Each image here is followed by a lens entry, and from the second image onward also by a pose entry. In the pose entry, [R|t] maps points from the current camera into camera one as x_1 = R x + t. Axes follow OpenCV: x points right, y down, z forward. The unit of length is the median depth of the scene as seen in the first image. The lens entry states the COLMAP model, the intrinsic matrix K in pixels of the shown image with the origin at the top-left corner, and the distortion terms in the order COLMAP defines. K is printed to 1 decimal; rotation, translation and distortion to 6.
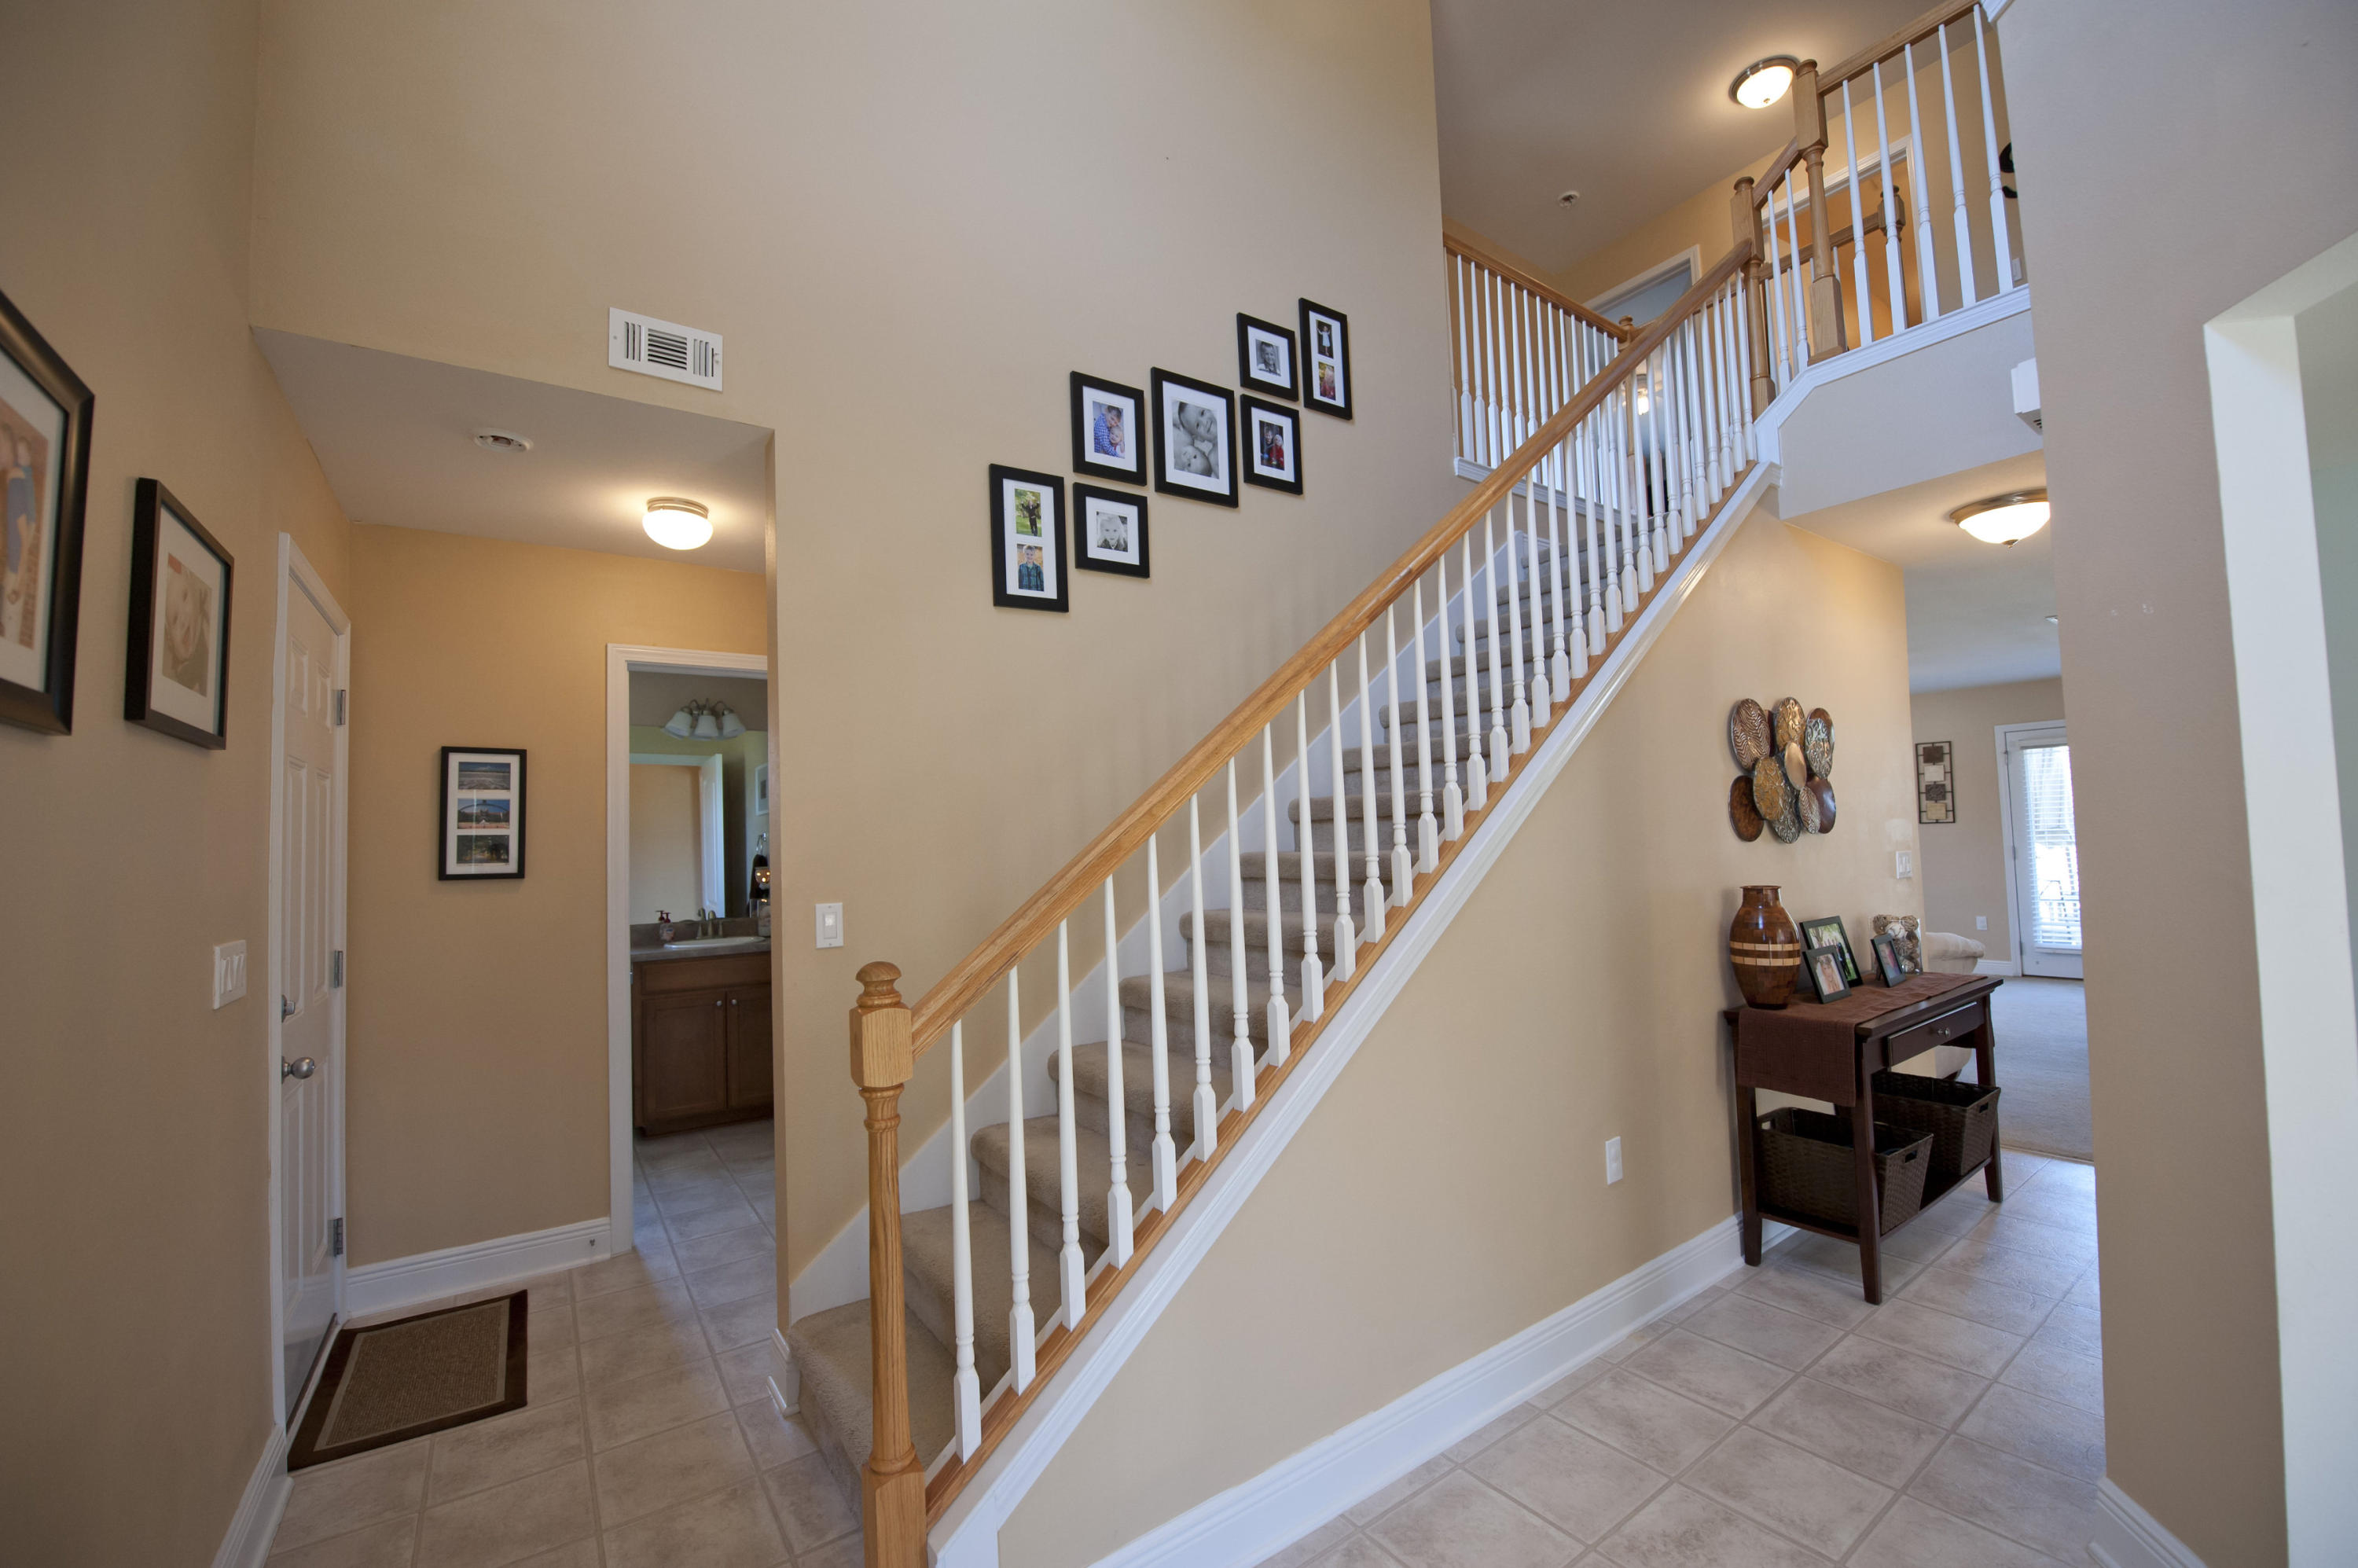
lens RADIAL K [[941.7, 0, 1186.9], [0, 941.7, 799.5], [0, 0, 1]] dist [-0.009571, -0.004780]
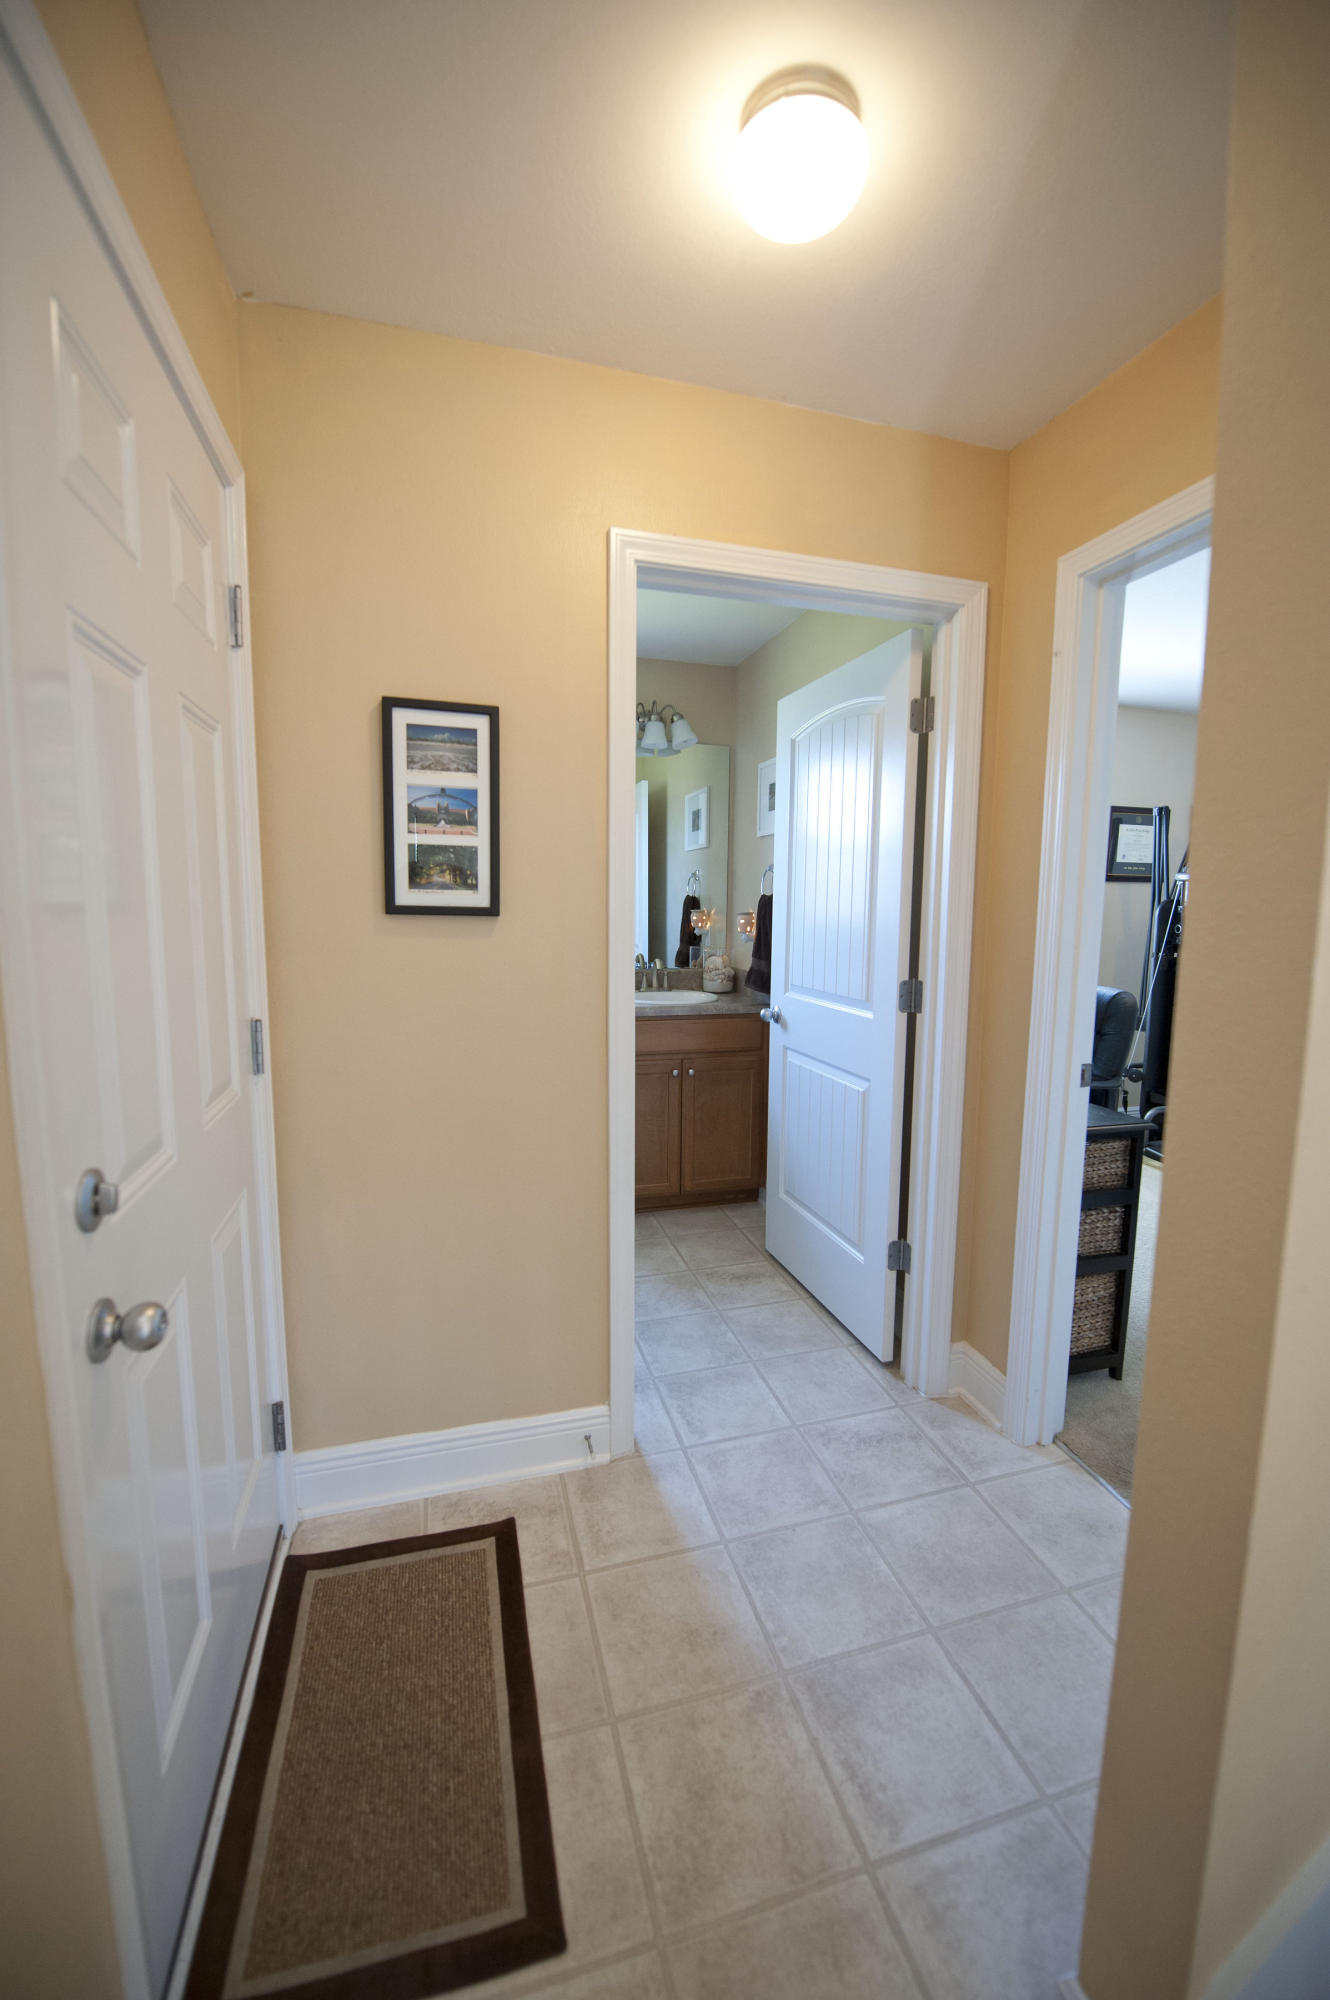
lens RADIAL K [[798.7, 0, 677.3], [0, 798.7, 996.8], [0, 0, 1]] dist [-0.009571, -0.004780]
pose [[0.945614, 0.079820, -0.315345, -0.424111], [-0.024955, 0.984371, 0.174330, 0.041177], [0.324331, -0.156980, 0.932827, 0.531956]]
